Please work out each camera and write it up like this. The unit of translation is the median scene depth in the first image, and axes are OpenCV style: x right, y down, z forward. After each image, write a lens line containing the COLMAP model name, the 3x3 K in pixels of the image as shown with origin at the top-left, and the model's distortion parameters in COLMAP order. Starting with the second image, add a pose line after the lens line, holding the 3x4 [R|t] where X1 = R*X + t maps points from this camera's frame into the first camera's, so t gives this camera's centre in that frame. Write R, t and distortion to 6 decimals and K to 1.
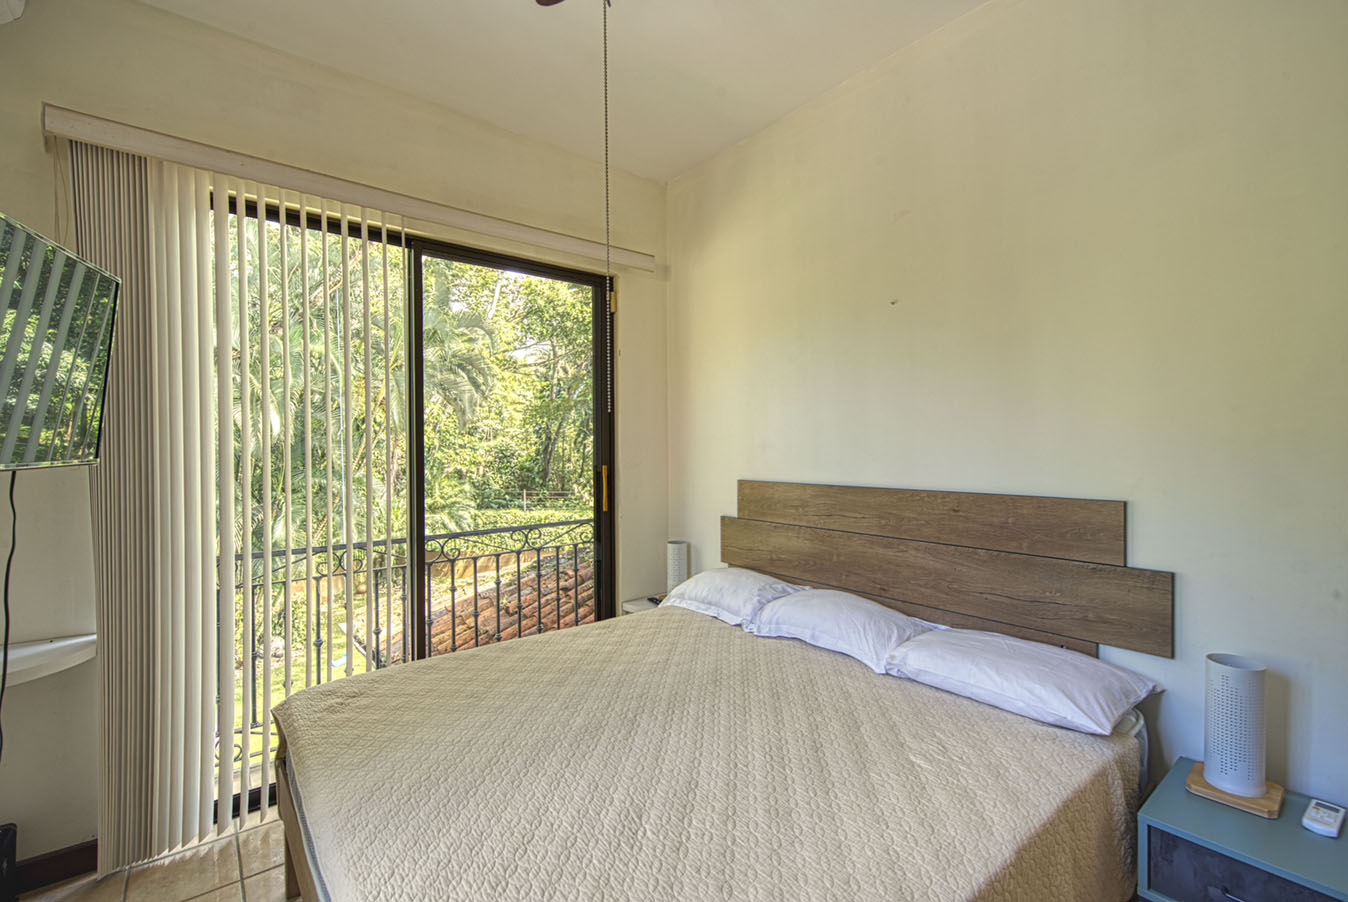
lens RADIAL K [[605.4, 0, 667.7], [0, 605.4, 449.0], [0, 0, 1]] dist [0.025577, 0.000038]
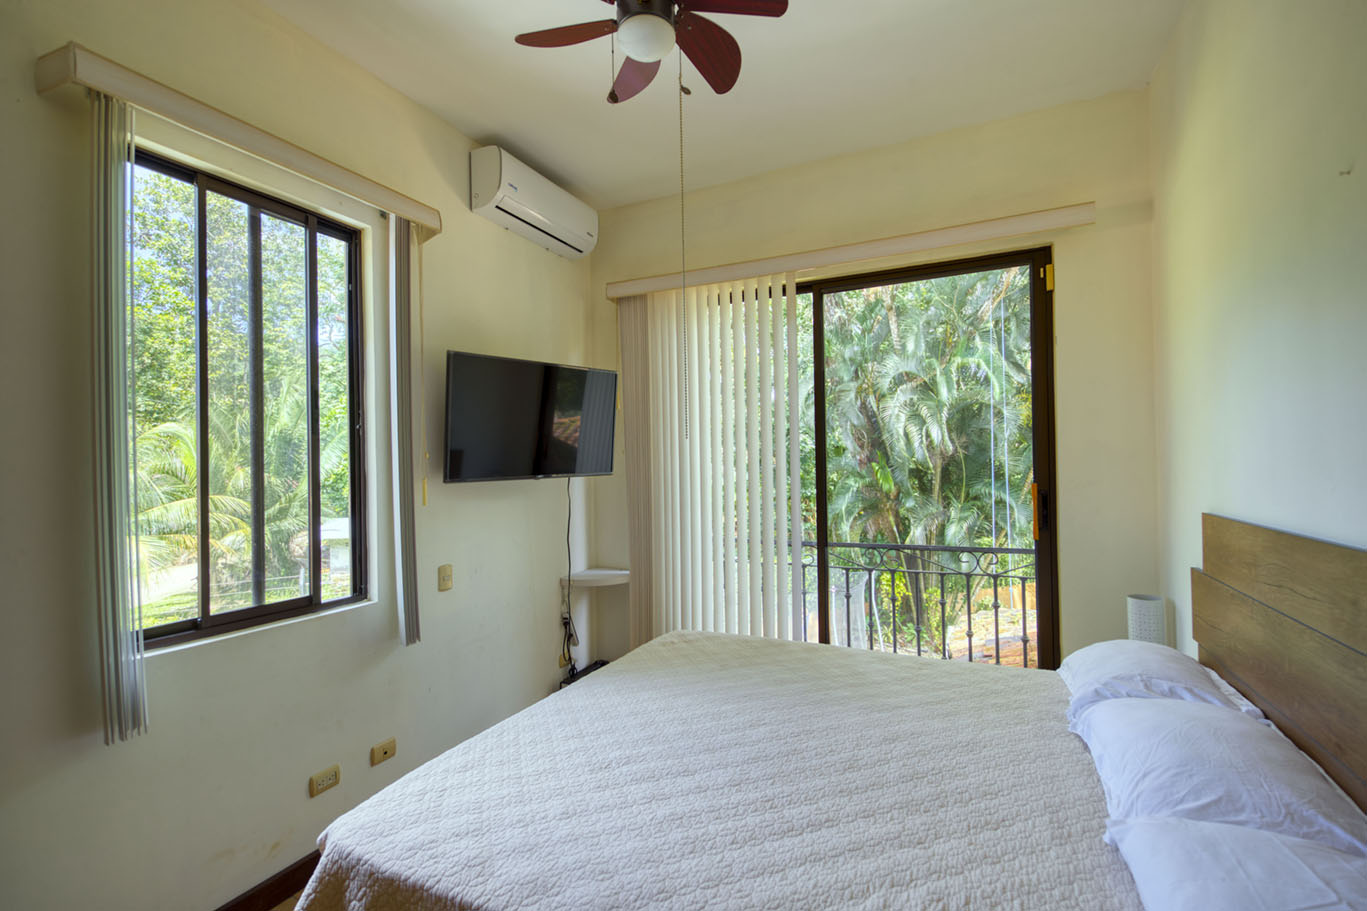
lens RADIAL K [[613.9, 0, 677.3], [0, 613.9, 461.2], [0, 0, 1]] dist [0.025577, 0.000038]
pose [[0.436039, -0.005019, -0.899914, 0.606632], [0.007171, 0.999972, -0.002103, -0.007373], [0.899899, -0.005536, 0.436063, 0.293792]]
